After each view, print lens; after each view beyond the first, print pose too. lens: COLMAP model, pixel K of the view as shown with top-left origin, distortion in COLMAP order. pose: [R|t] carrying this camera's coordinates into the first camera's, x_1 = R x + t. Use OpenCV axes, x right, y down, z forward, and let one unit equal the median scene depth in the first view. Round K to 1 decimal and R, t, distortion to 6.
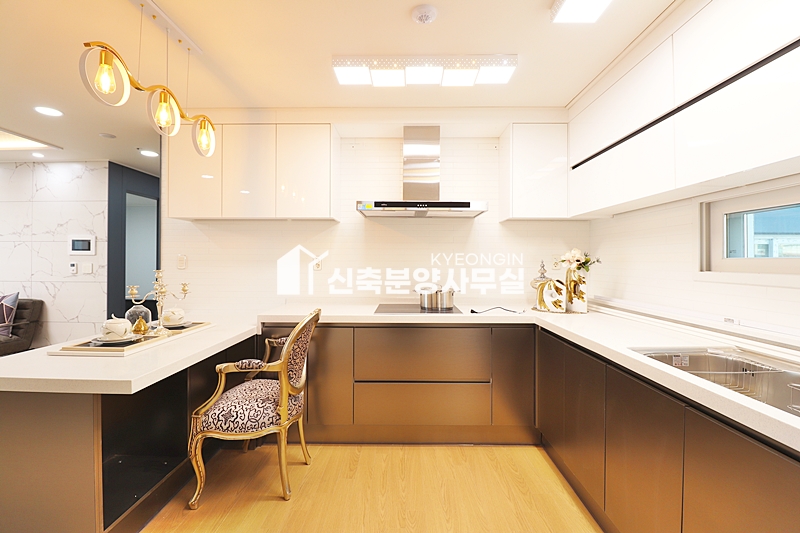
lens RADIAL K [[370.1, 0, 400.8], [0, 370.1, 261.1], [0, 0, 1]] dist [-0.011260, -0.006293]
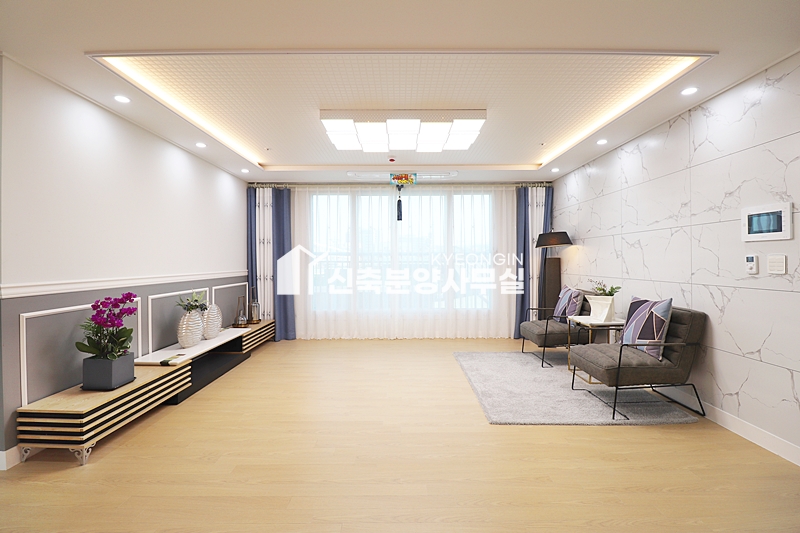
lens RADIAL K [[370.1, 0, 399.4], [0, 370.1, 258.2], [0, 0, 1]] dist [-0.011260, -0.006293]
pose [[0.018659, -0.013967, -0.999728, -0.458863], [0.008048, 0.999872, -0.013819, 0.017909], [0.999794, -0.007788, 0.018769, 0.598006]]
